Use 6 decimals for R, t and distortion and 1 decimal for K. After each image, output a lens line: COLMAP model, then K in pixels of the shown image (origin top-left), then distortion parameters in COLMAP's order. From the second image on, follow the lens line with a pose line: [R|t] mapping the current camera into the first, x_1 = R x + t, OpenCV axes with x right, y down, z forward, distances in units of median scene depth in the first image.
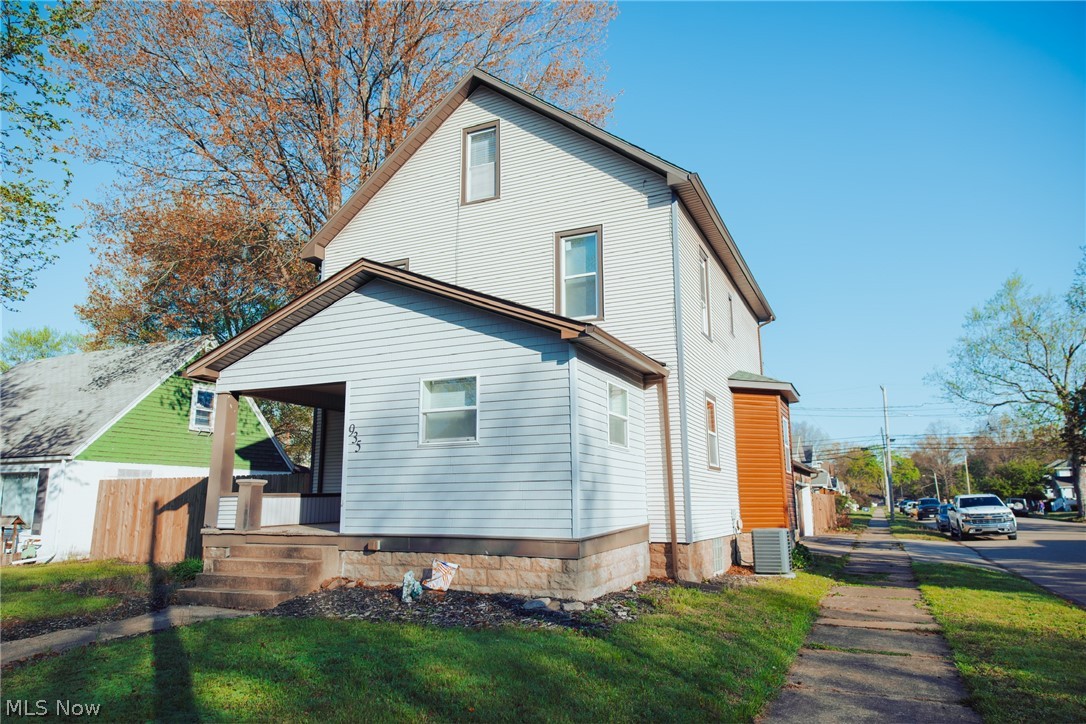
lens RADIAL K [[719.8, 0, 551.7], [0, 719.8, 365.6], [0, 0, 1]] dist [0.006219, -0.000559]
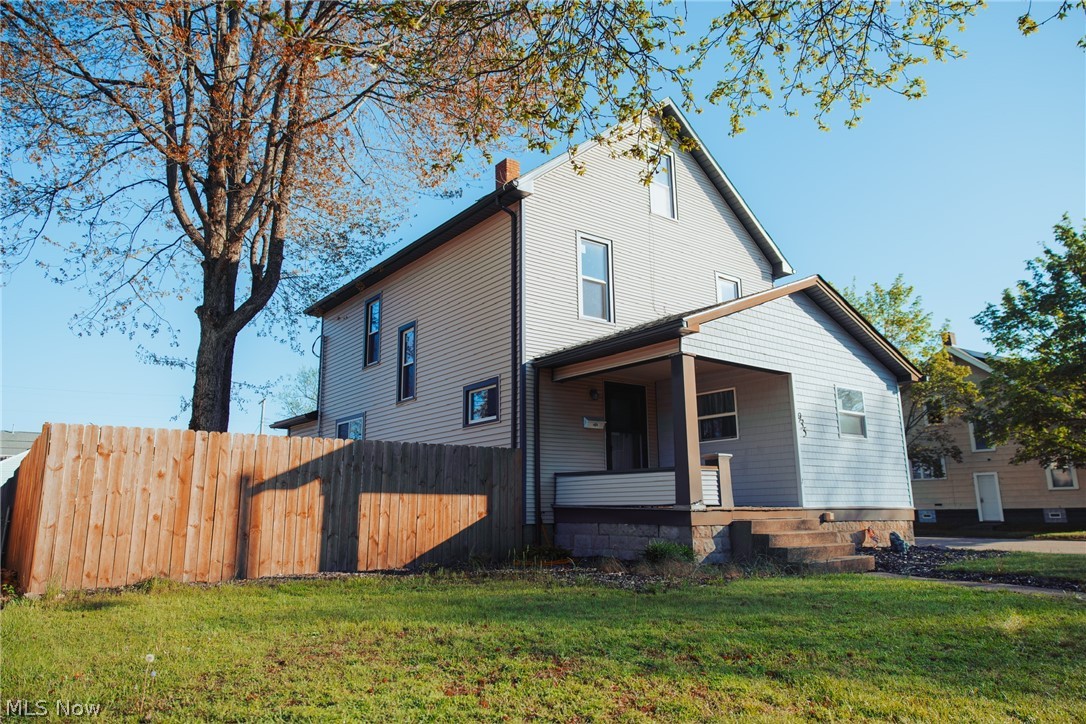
lens RADIAL K [[719.8, 0, 534.6], [0, 719.8, 358.9], [0, 0, 1]] dist [0.006219, -0.000559]
pose [[0.473011, 0.184300, 0.861565, -1.373370], [-0.158541, 0.979720, -0.122533, 0.190423], [-0.866675, -0.078633, 0.492637, 0.750924]]
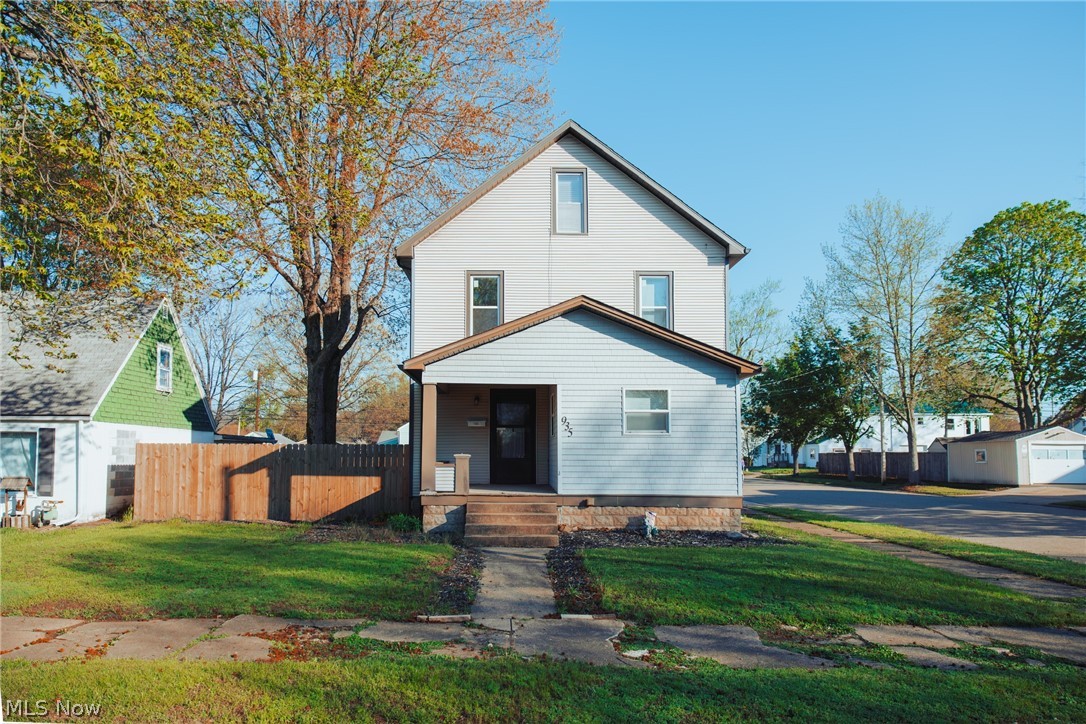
lens RADIAL K [[719.8, 0, 533.5], [0, 719.8, 433.8], [0, 0, 1]] dist [0.006219, -0.000559]
pose [[0.904121, 0.021229, 0.426750, -0.850555], [-0.089510, 0.986013, 0.140589, -0.068809], [-0.417796, -0.165308, 0.893375, -0.192480]]
